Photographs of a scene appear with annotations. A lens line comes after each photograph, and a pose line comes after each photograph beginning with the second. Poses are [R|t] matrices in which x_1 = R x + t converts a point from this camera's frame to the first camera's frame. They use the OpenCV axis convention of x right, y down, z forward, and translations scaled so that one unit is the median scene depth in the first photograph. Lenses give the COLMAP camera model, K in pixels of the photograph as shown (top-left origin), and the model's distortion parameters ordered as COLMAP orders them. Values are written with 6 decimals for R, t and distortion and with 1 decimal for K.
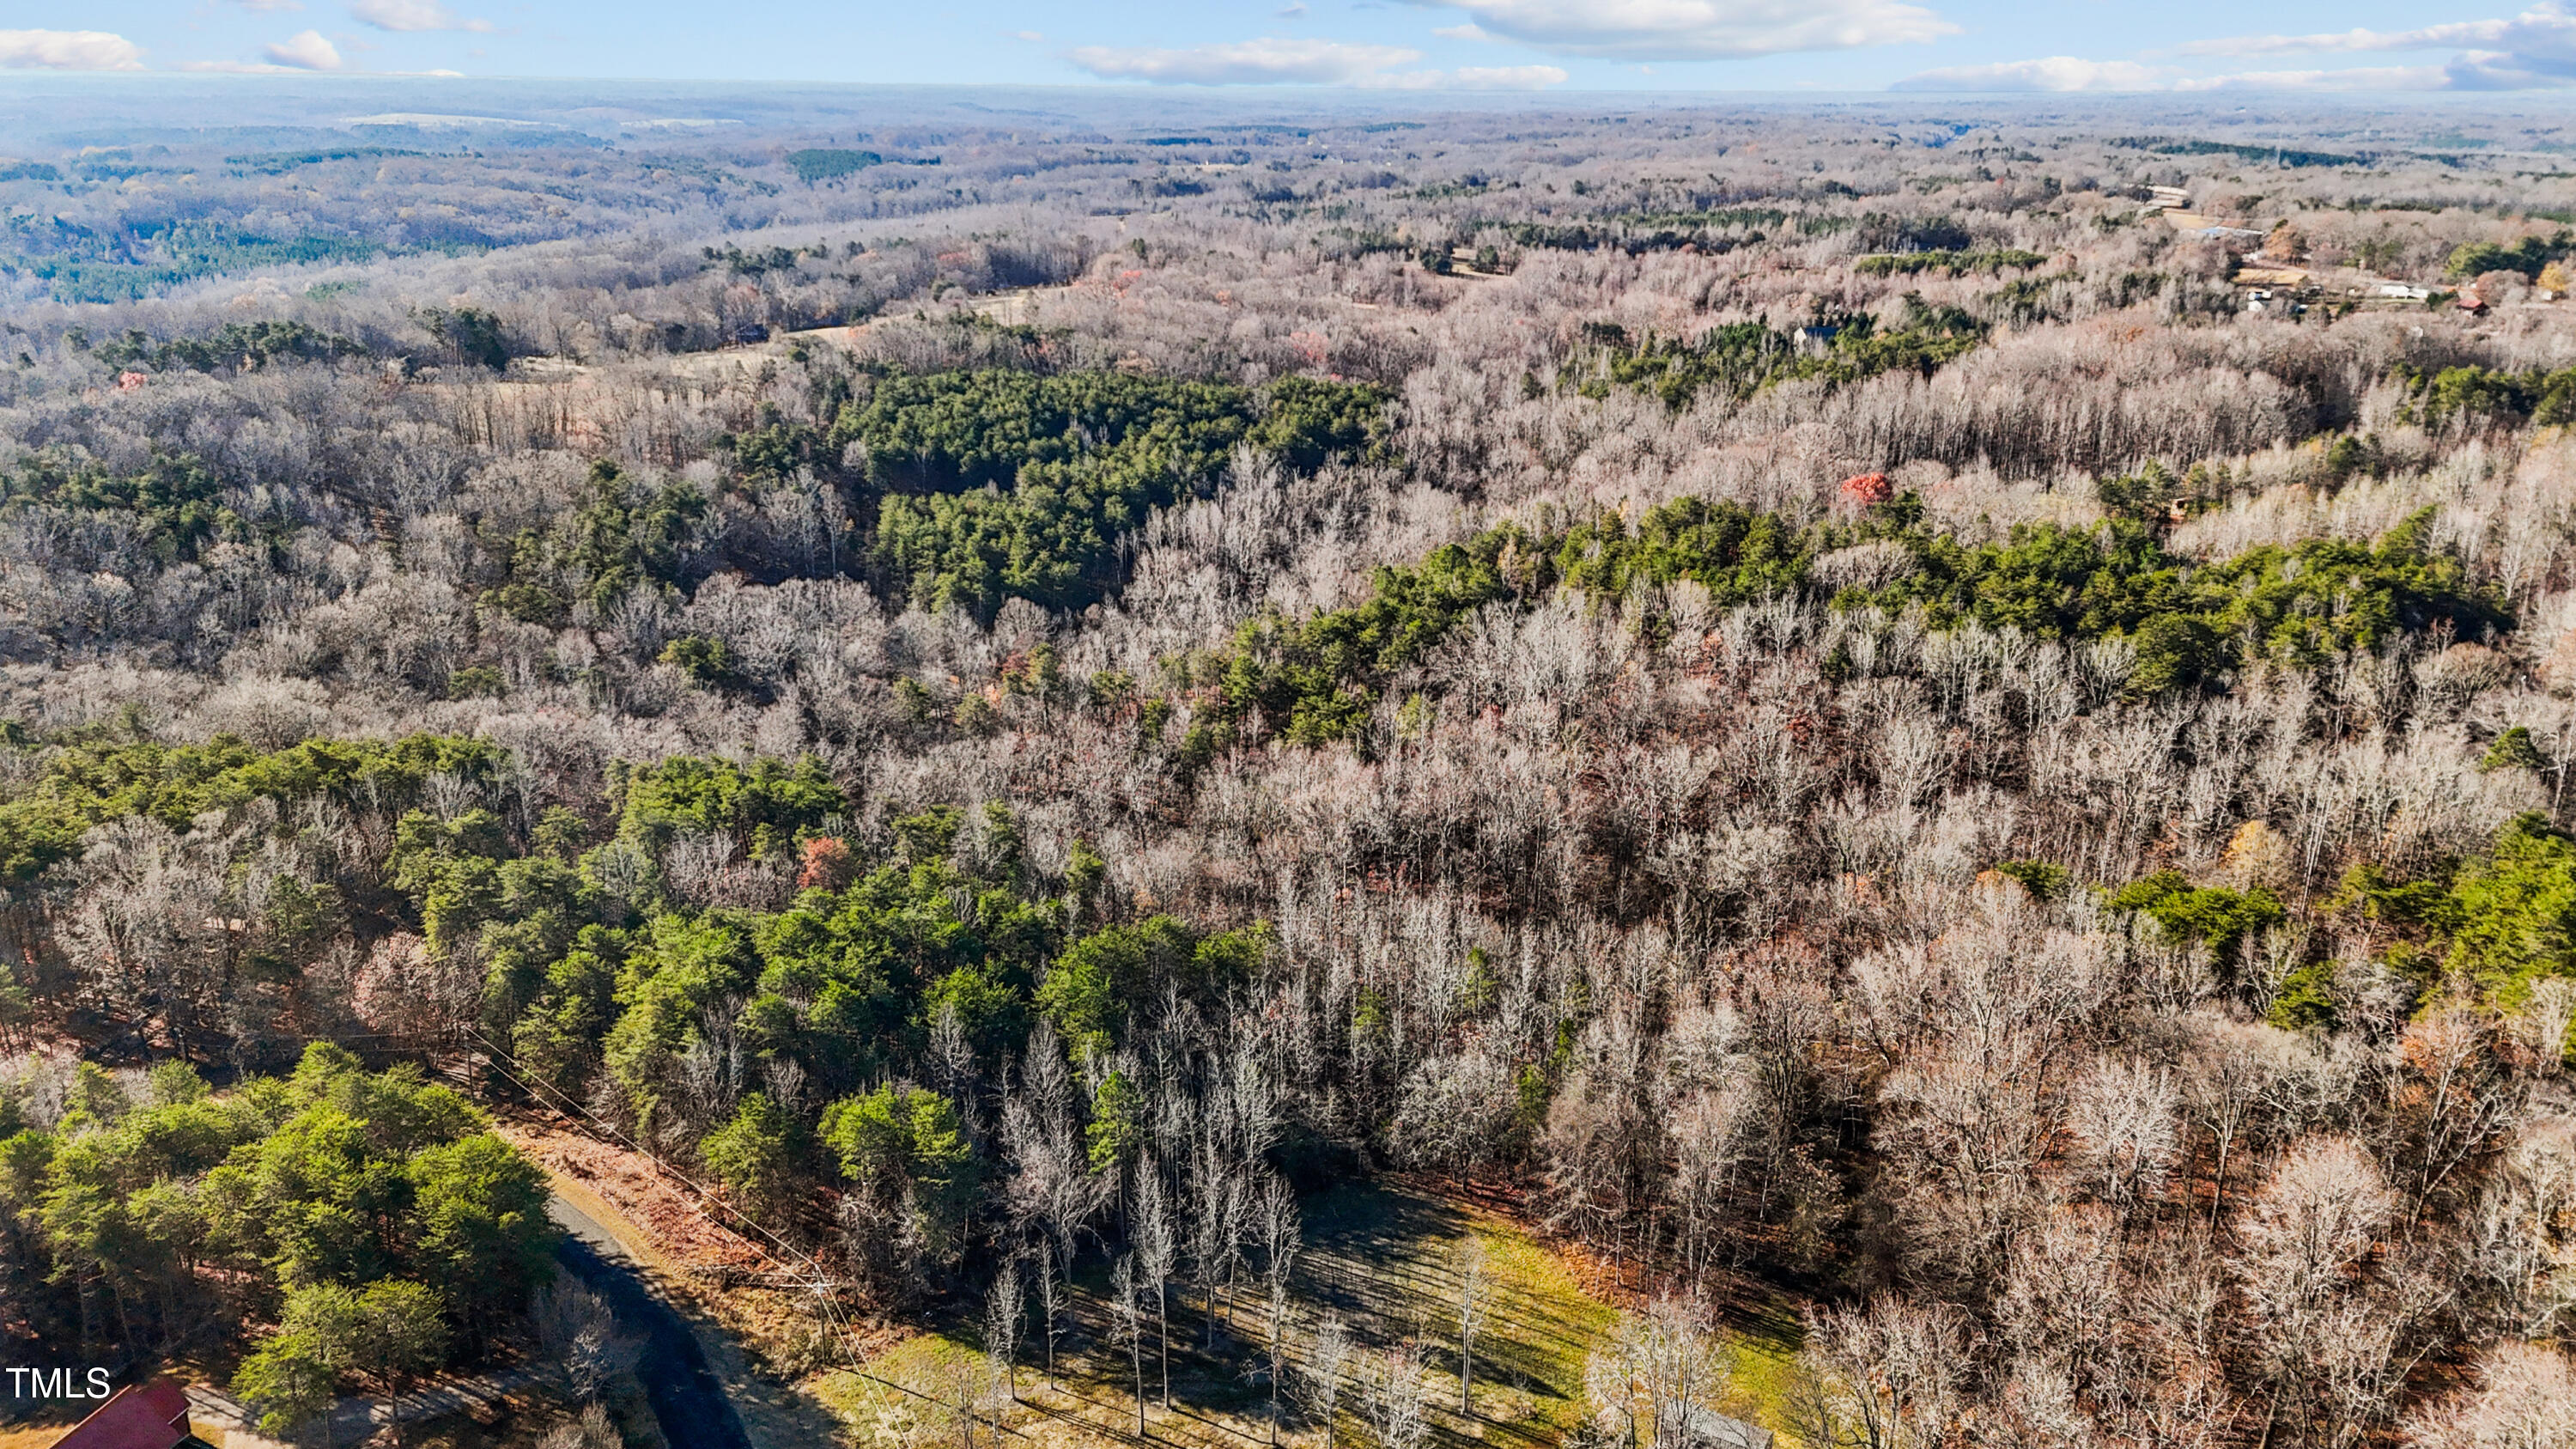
lens RADIAL K [[1748.1, 0, 1288.0], [0, 1748.1, 724.5], [0, 0, 1]] dist [0.069245, -0.059083]
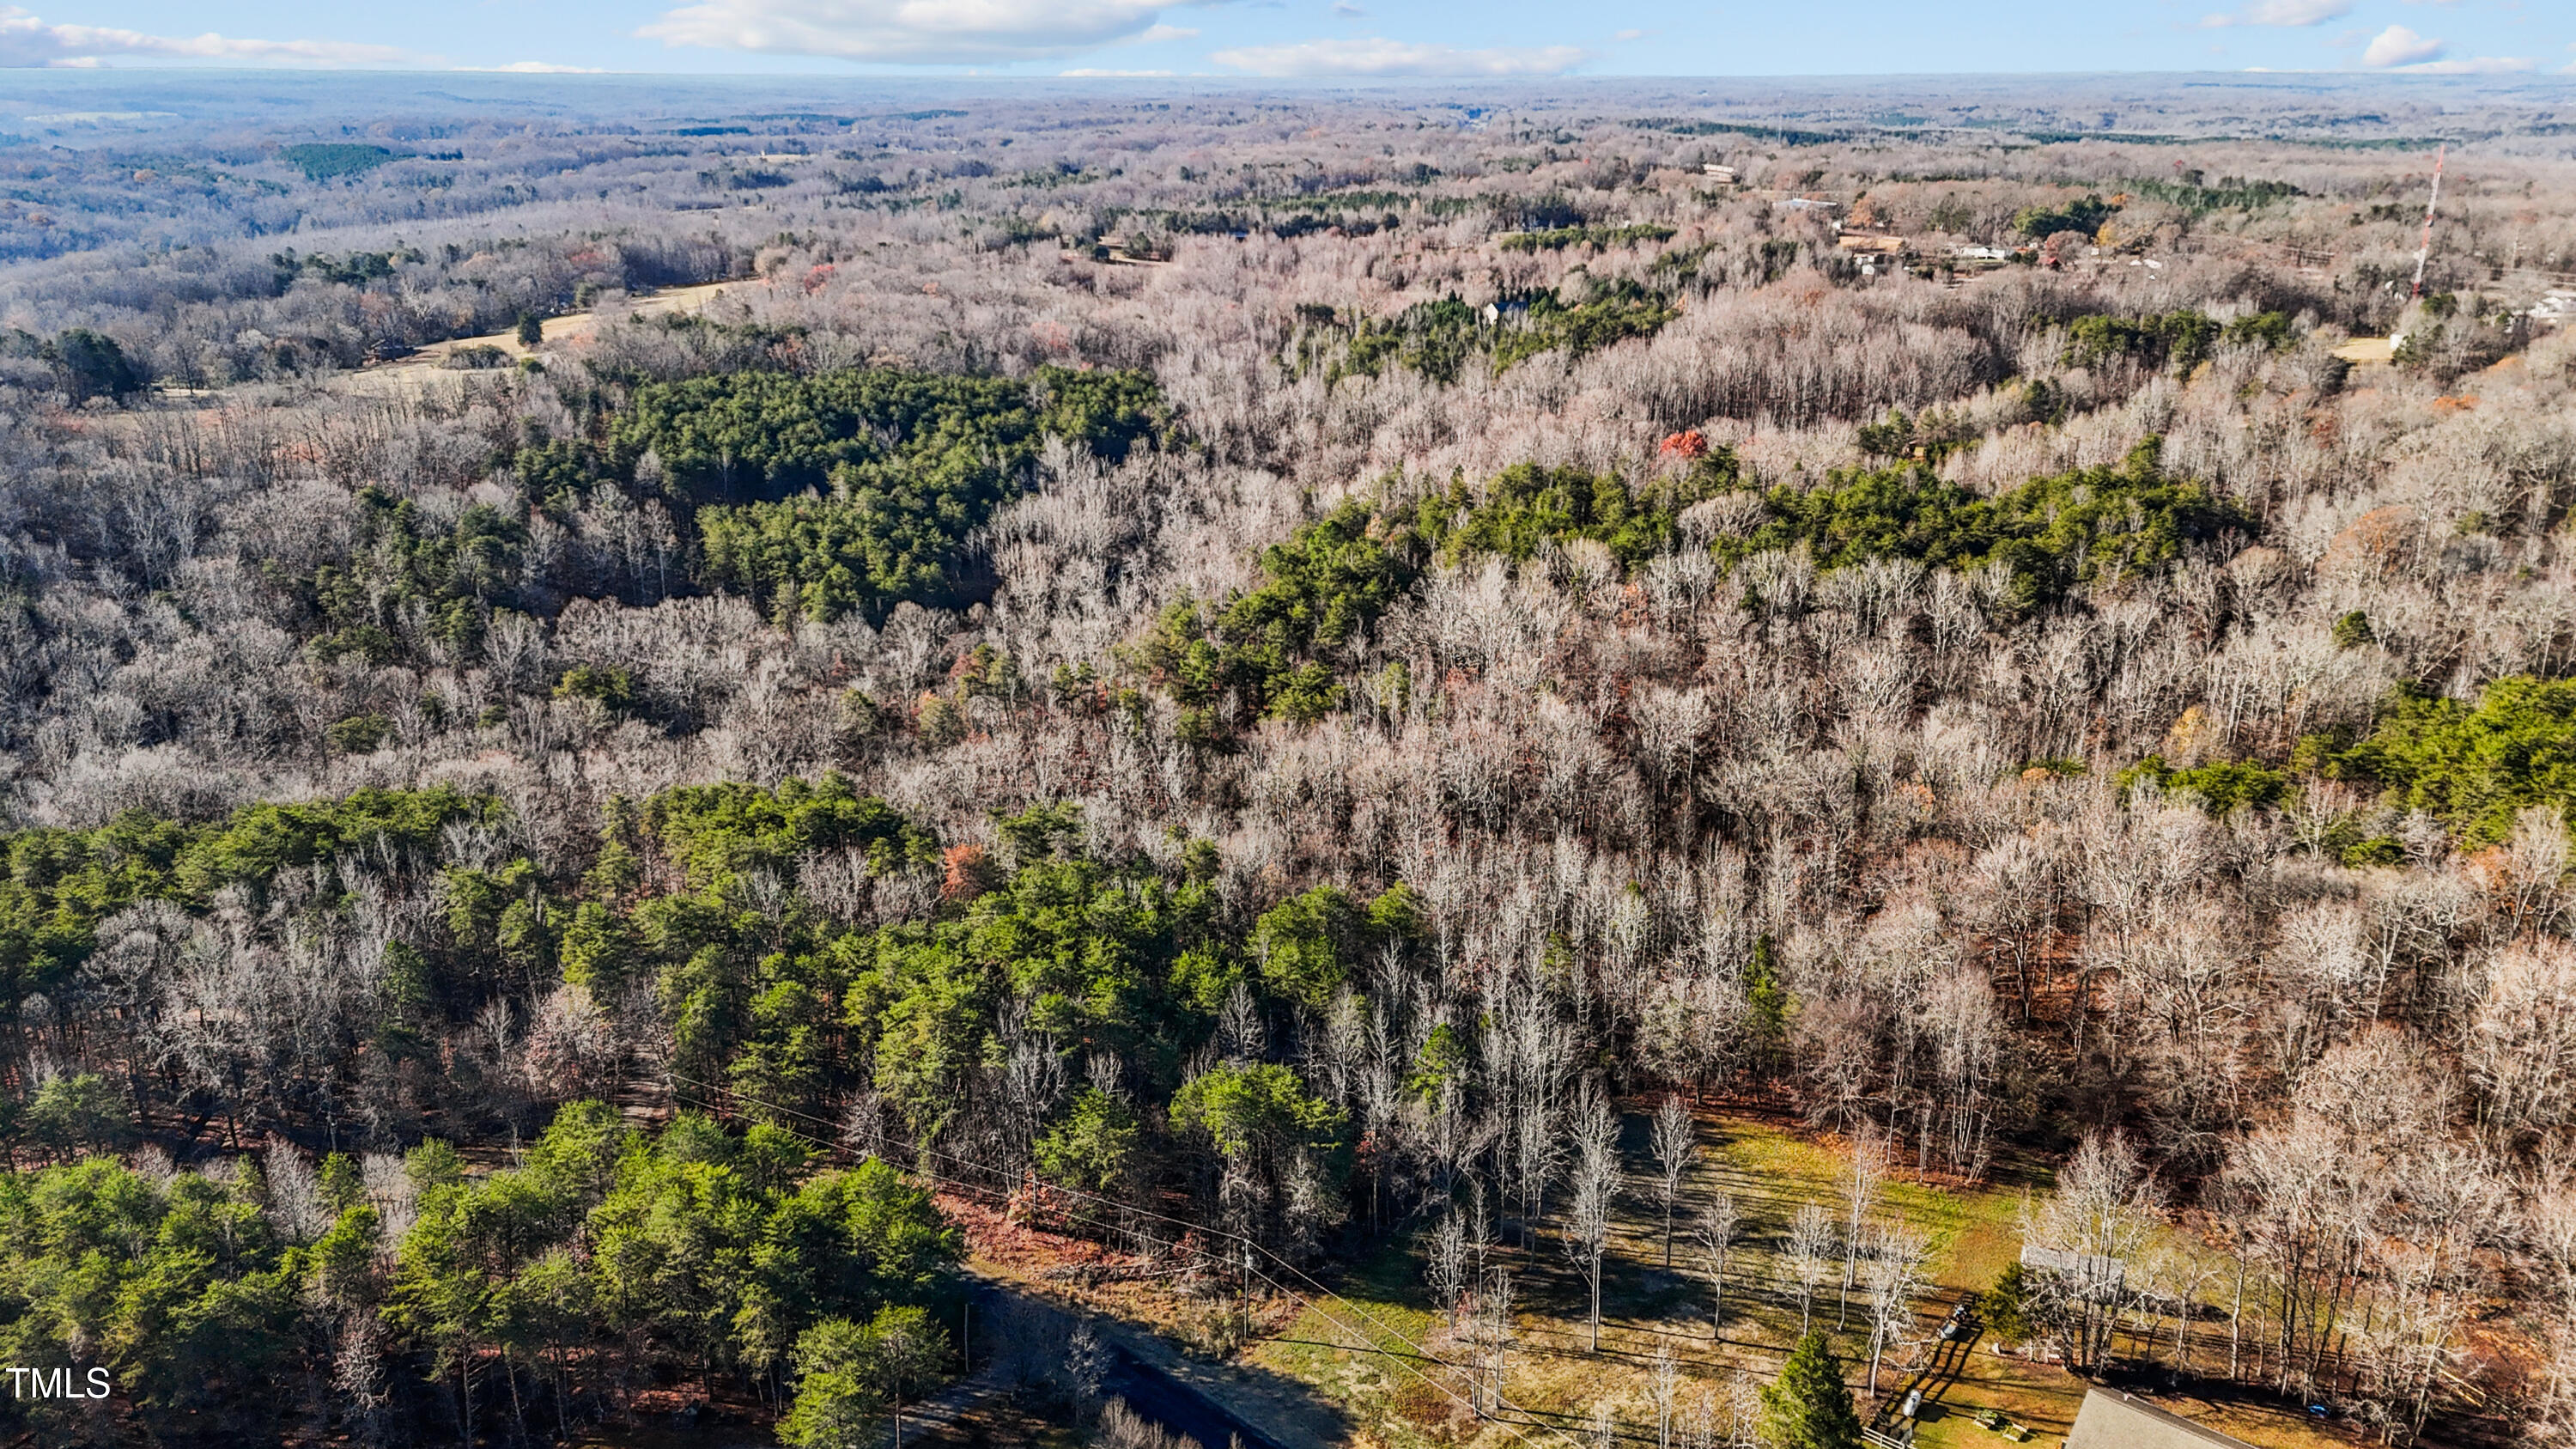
lens RADIAL K [[1767.9, 0, 1288.0], [0, 1767.9, 724.5], [0, 0, 1]] dist [0.054073, -0.028756]
pose [[0.973290, -0.086050, 0.212844, -0.115946], [0.085311, 0.996274, 0.012674, 0.000380], [-0.213142, 0.005823, 0.977004, -0.000310]]
